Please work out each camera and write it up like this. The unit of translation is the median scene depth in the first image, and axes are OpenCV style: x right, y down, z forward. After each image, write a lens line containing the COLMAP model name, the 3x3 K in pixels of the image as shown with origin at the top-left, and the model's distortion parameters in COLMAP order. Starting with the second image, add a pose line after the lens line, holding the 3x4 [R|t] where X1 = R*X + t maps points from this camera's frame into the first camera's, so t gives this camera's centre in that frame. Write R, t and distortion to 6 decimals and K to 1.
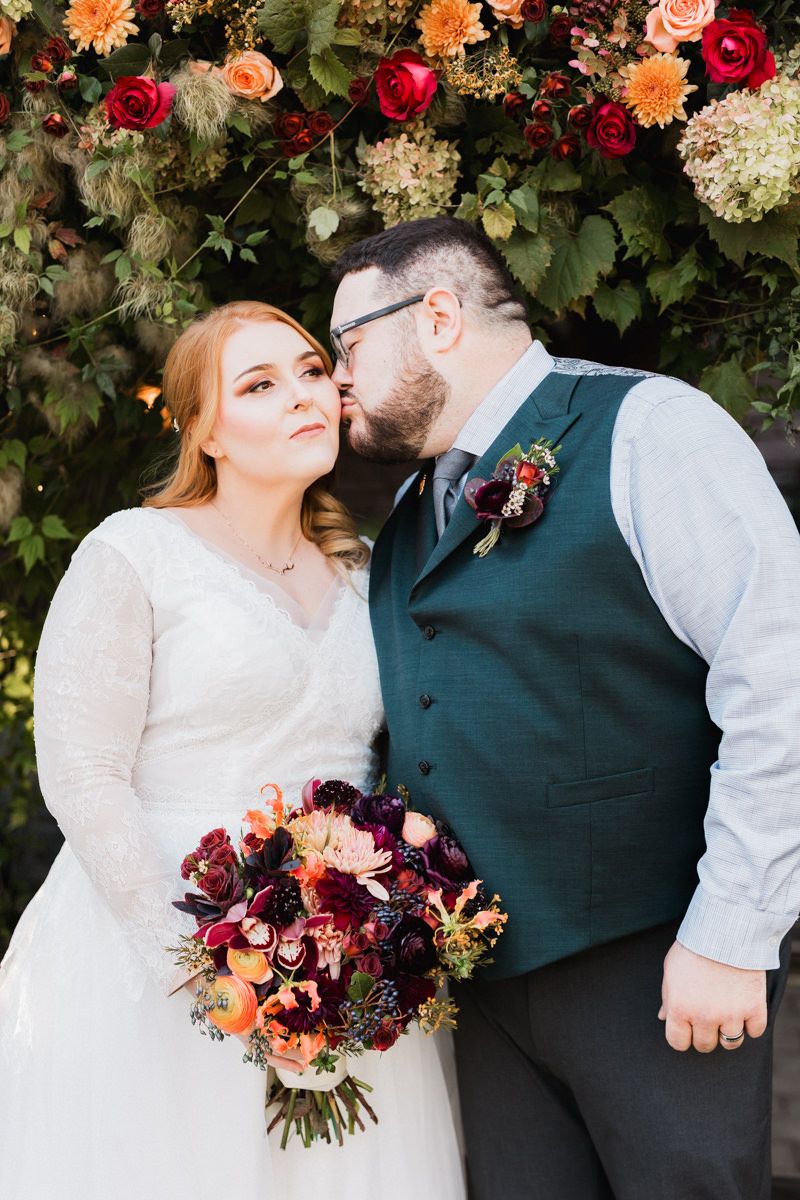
lens RADIAL K [[1818.6, 0, 364.6], [0, 1818.6, 563.1], [0, 0, 1]] dist [-0.016505, 0.022922]
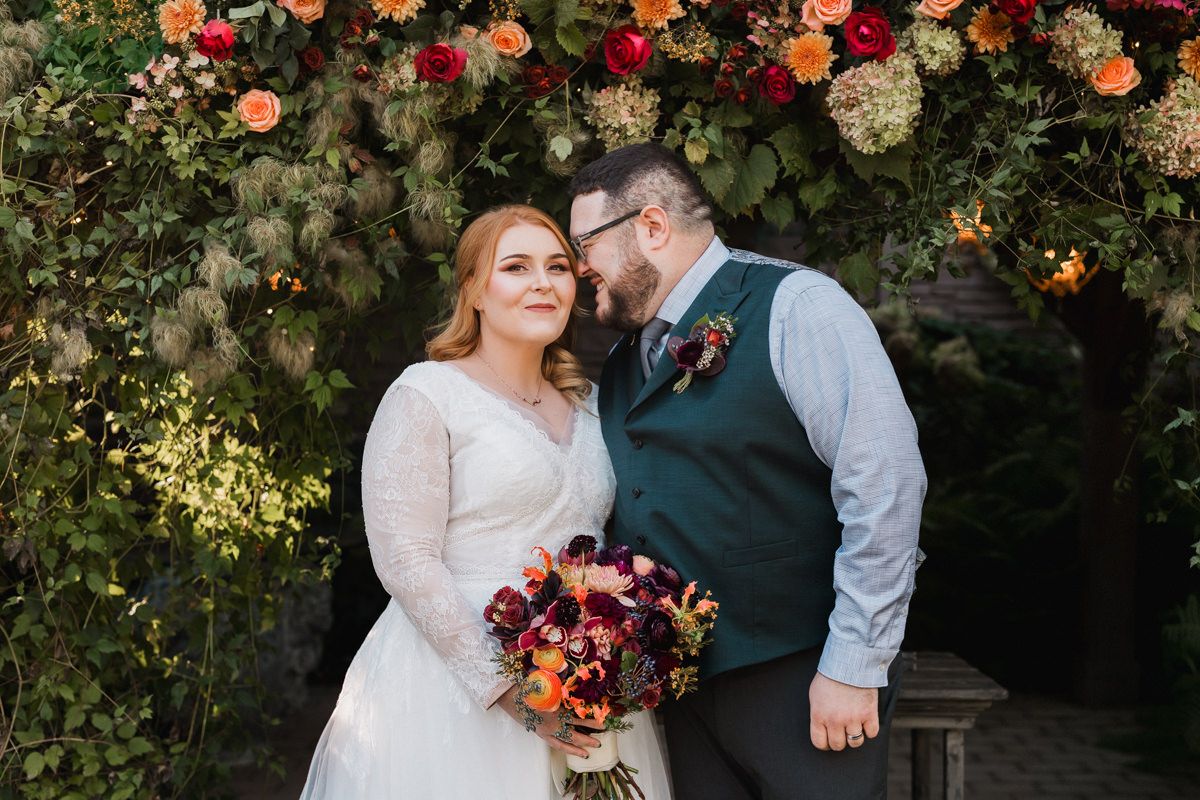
lens RADIAL K [[1818.6, 0, 631.5], [0, 1818.6, 404.1], [0, 0, 1]] dist [-0.016505, 0.022922]
pose [[0.992332, -0.008898, 0.123277, -0.140994], [0.011628, 0.999703, -0.021439, 0.031892], [-0.123049, 0.022708, 0.992141, -0.340952]]
